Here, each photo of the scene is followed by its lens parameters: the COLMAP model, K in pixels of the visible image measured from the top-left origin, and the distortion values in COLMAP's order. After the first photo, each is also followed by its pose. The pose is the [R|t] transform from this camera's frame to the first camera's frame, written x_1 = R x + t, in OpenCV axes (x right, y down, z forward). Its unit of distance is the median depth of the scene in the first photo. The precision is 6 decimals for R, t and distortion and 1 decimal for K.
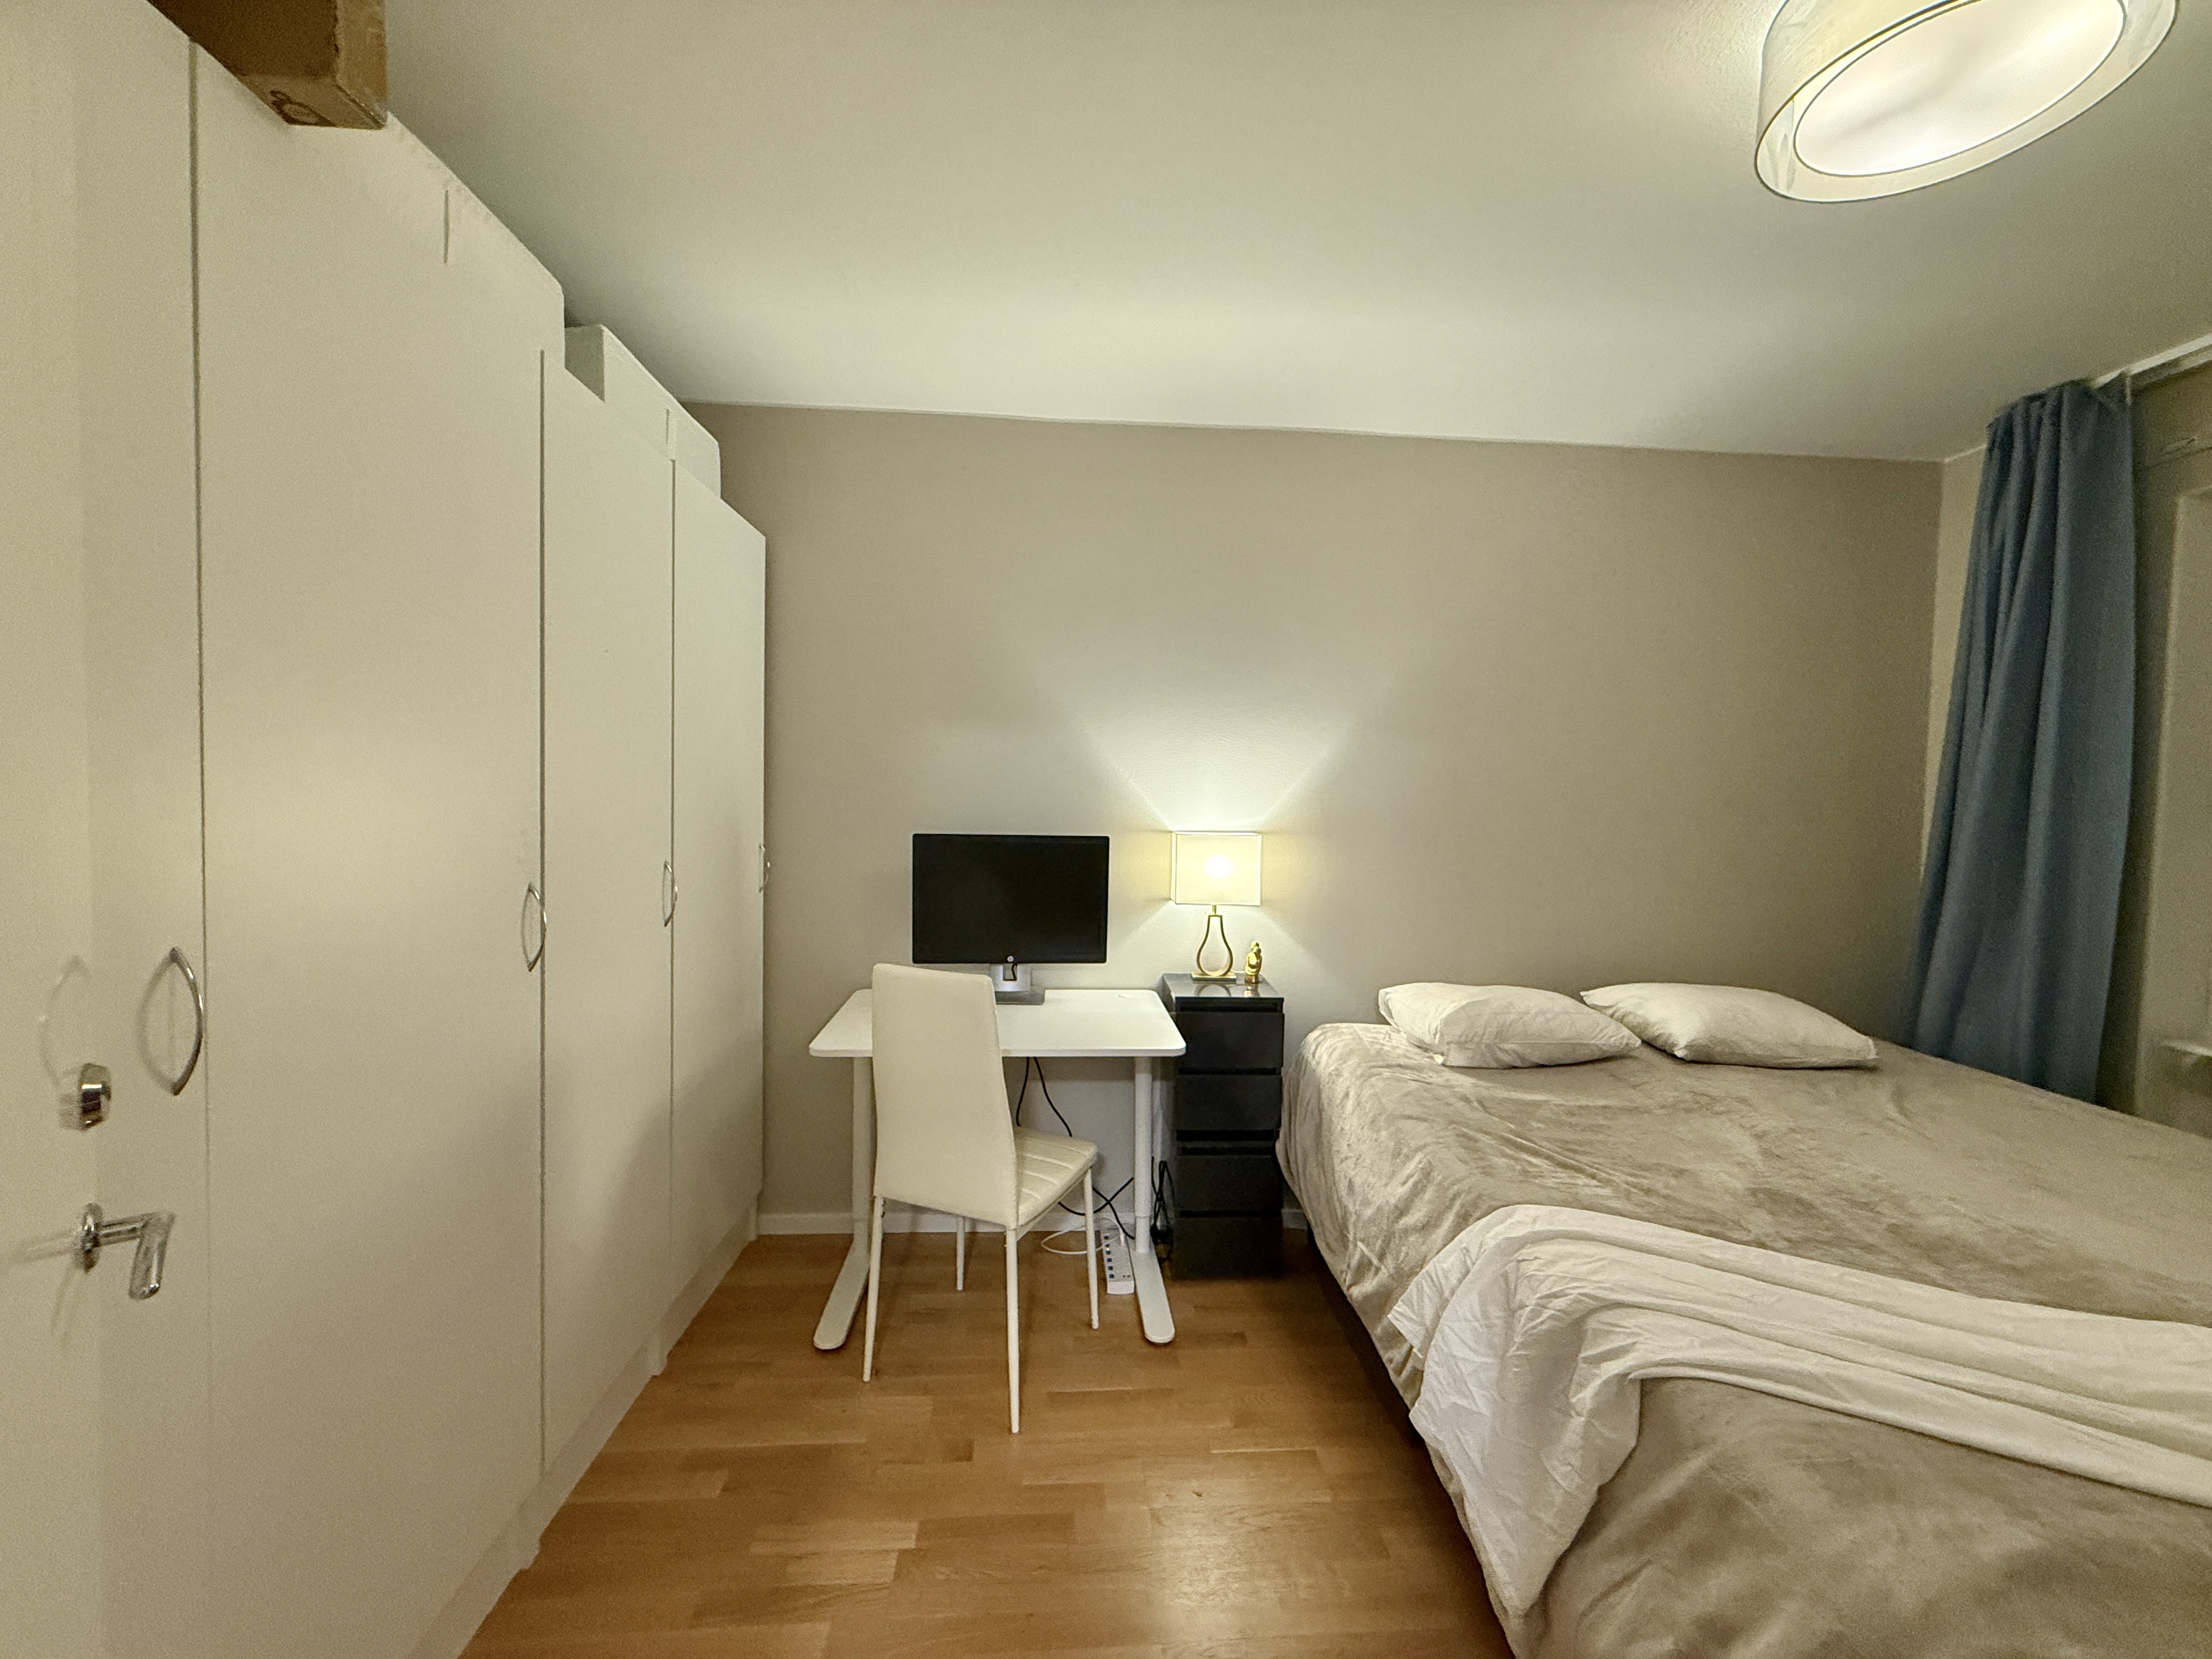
lens RADIAL K [[881.6, 0, 1105.1], [0, 881.6, 827.5], [0, 0, 1]] dist [0.000778, 0.000267]
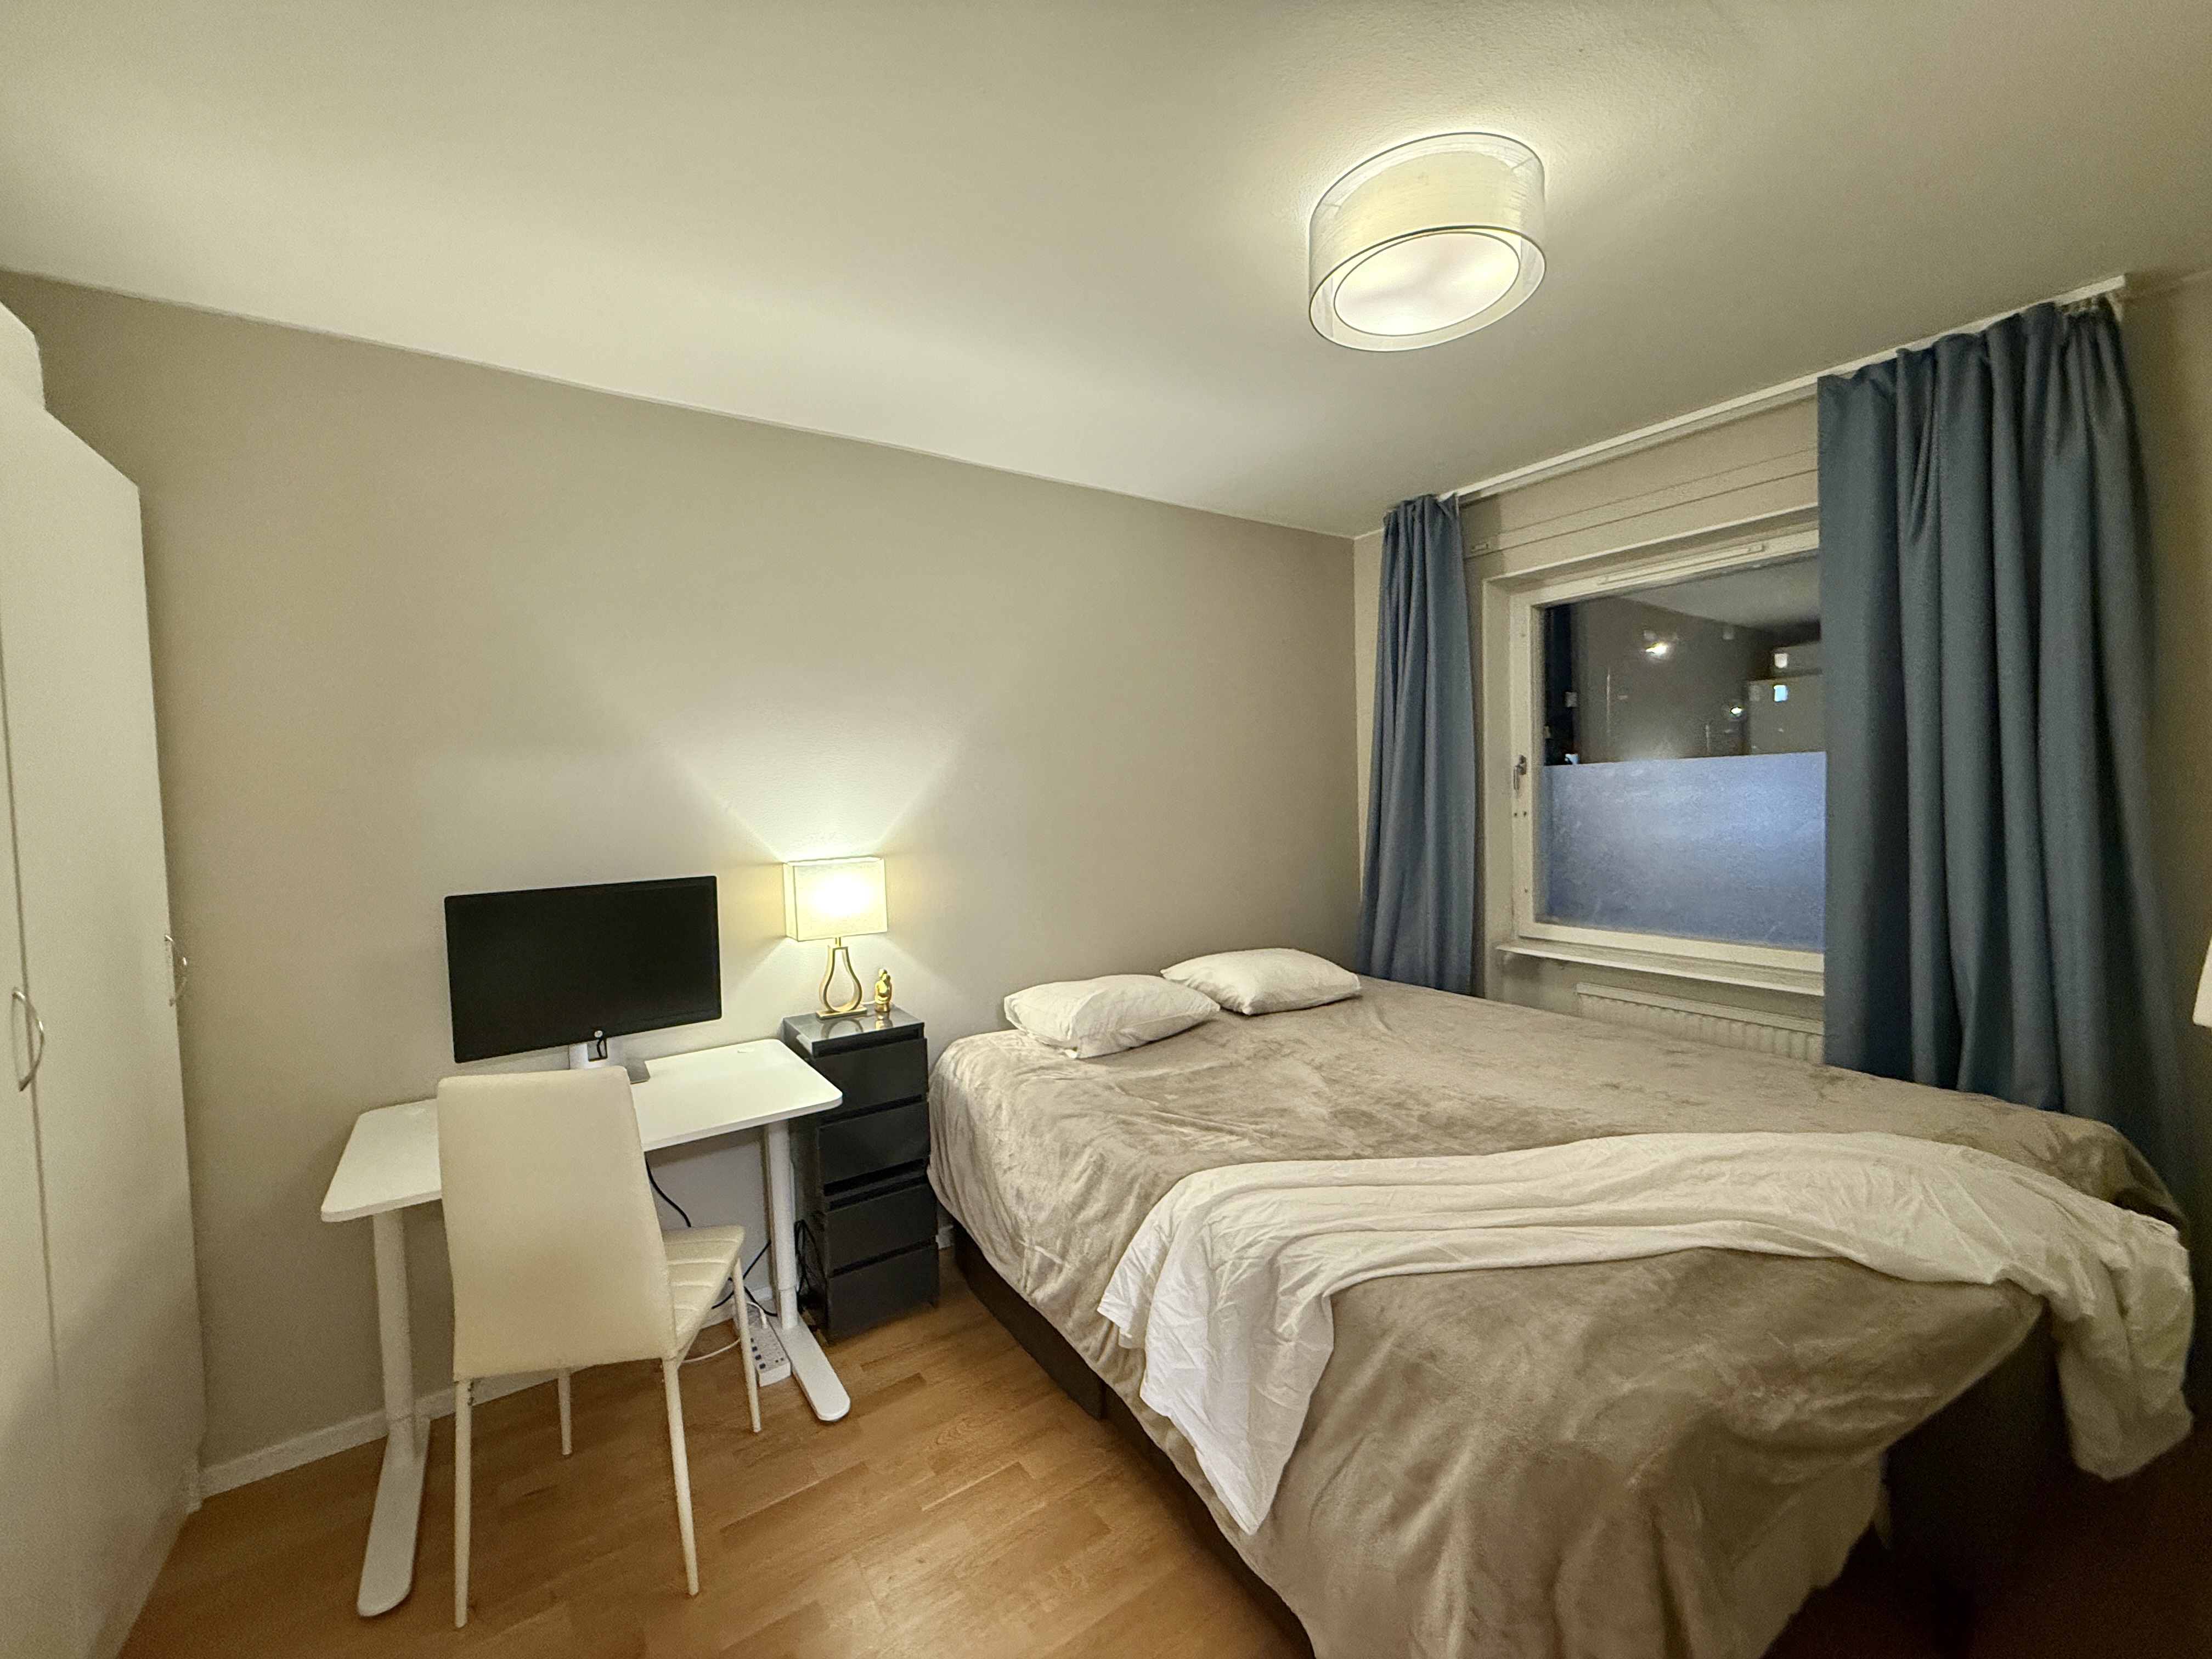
lens RADIAL K [[881.6, 0, 1101.2], [0, 881.6, 827.5], [0, 0, 1]] dist [0.000778, 0.000267]
pose [[0.863208, -0.067147, 0.500363, -0.120325], [0.068514, 0.997527, 0.015667, -0.030546], [-0.500178, 0.020758, 0.865674, 0.046628]]
